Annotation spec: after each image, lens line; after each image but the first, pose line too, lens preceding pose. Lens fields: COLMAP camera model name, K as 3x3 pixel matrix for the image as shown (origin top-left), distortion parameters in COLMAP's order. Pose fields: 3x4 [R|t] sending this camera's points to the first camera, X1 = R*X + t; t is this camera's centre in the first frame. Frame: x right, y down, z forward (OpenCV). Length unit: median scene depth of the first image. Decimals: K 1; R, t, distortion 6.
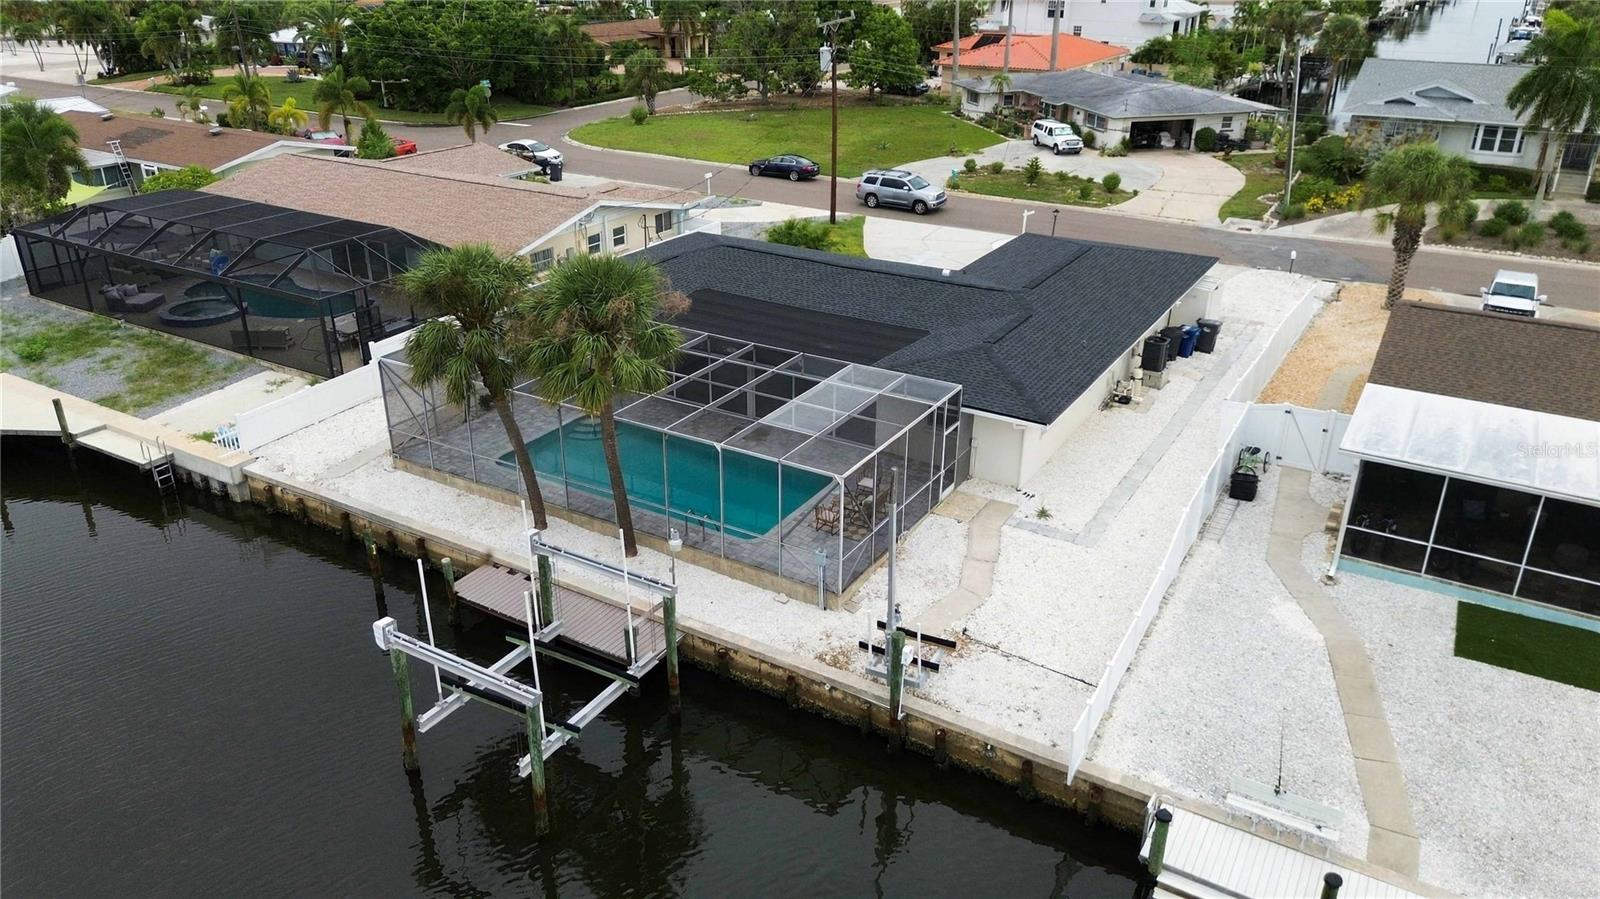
lens RADIAL K [[1133.7, 0, 800.0], [0, 1133.7, 449.5], [0, 0, 1]] dist [0.069206, -0.078083]
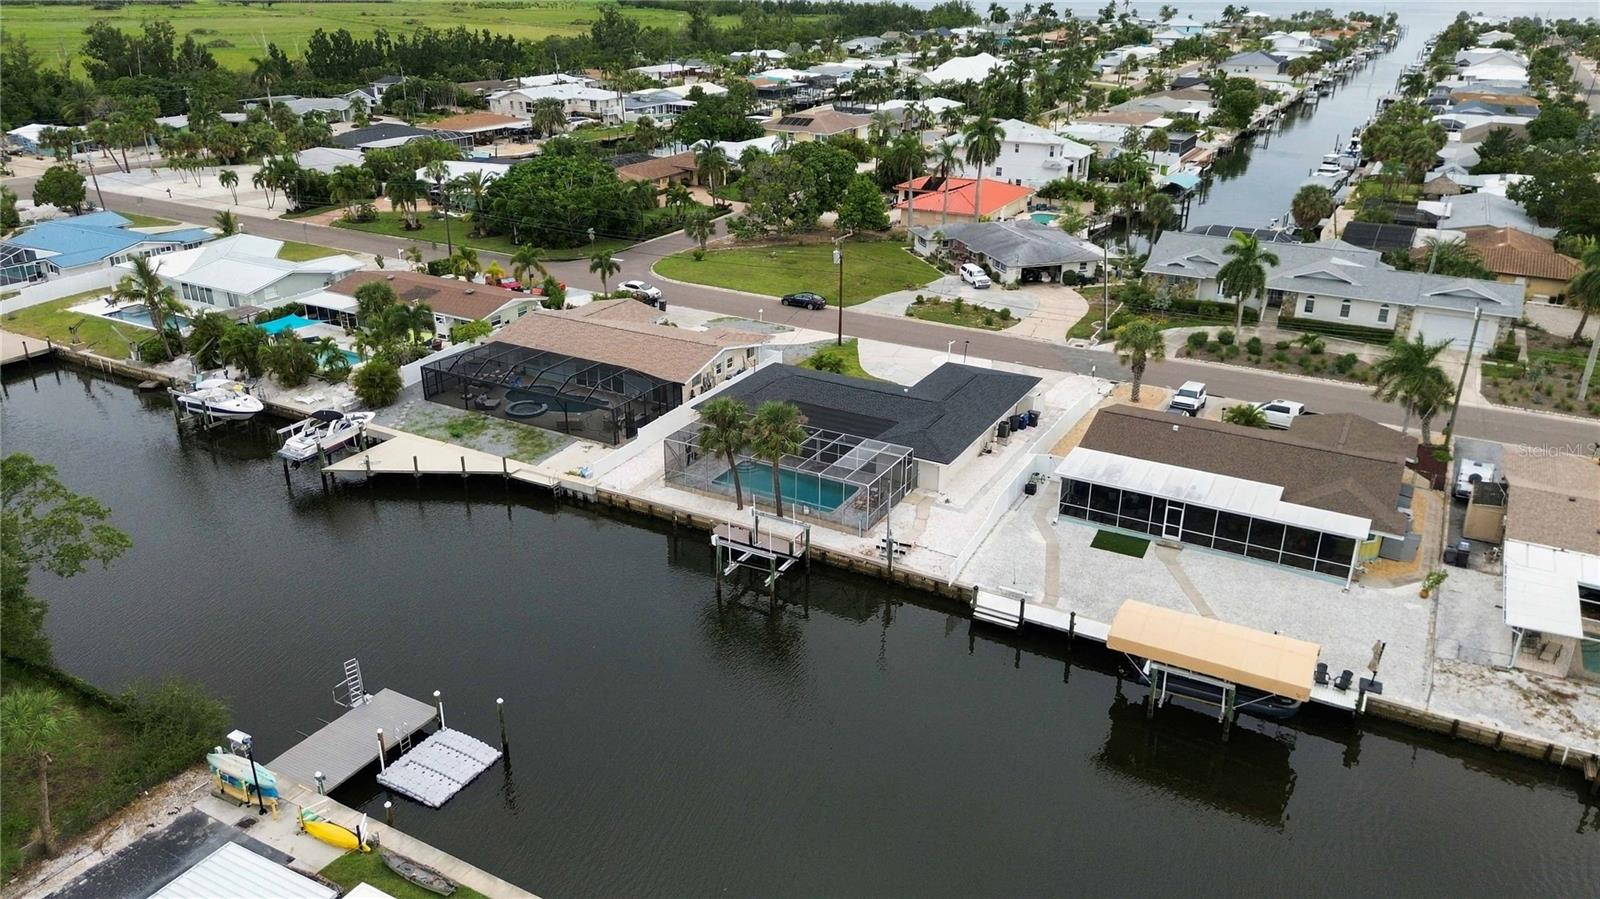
lens RADIAL K [[1133.7, 0, 800.0], [0, 1133.7, 449.5], [0, 0, 1]] dist [0.069206, -0.078083]
pose [[0.999407, -0.010449, 0.032805, -0.134285], [0.011341, 0.999568, -0.027118, 0.006320], [-0.032508, 0.027474, 0.999094, -1.061593]]
